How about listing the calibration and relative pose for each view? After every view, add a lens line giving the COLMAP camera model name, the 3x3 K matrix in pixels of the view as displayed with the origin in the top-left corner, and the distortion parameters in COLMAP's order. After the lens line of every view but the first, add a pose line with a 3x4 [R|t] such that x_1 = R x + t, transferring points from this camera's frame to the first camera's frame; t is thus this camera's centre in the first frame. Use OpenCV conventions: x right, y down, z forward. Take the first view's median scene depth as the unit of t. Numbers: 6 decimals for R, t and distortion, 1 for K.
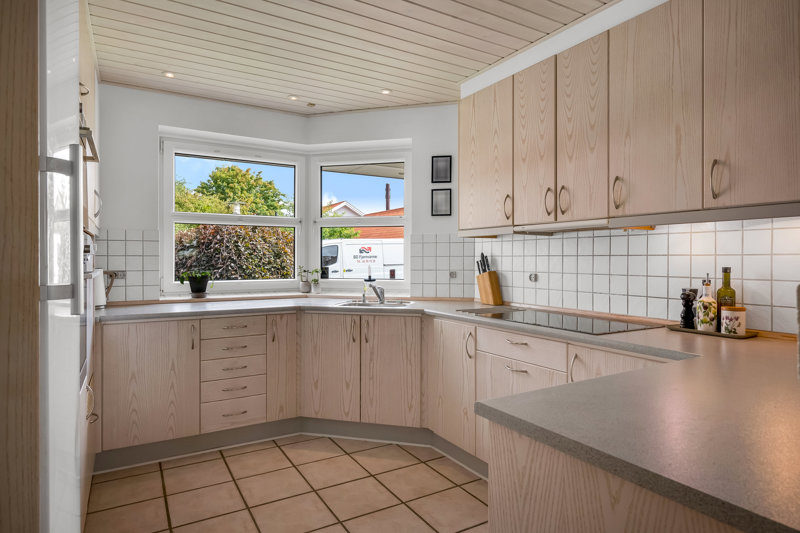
lens RADIAL K [[462.4, 0, 399.3], [0, 462.4, 263.3], [0, 0, 1]] dist [0.001443, -0.001595]
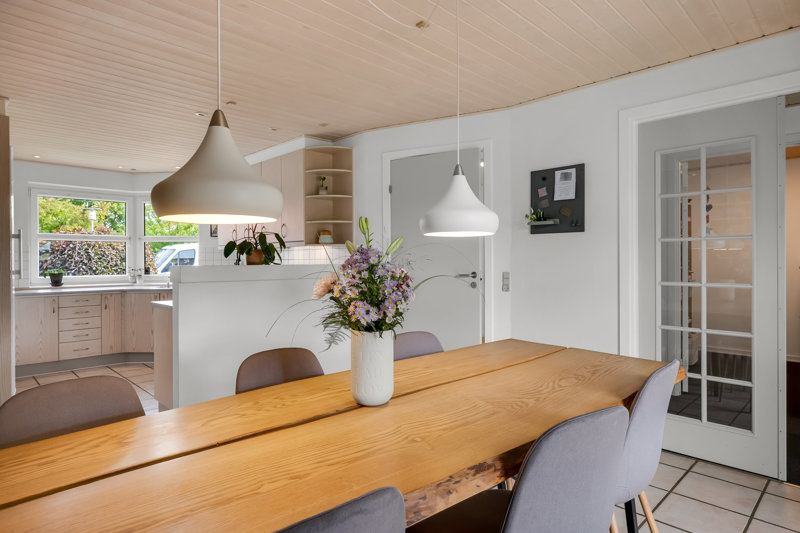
lens RADIAL K [[462.4, 0, 401.1], [0, 462.4, 261.6], [0, 0, 1]] dist [0.001443, -0.001595]
pose [[0.970652, -0.006892, 0.240388, 0.349312], [0.008595, 0.999945, -0.006034, 0.007542], [-0.240333, 0.007923, 0.970658, -0.864002]]
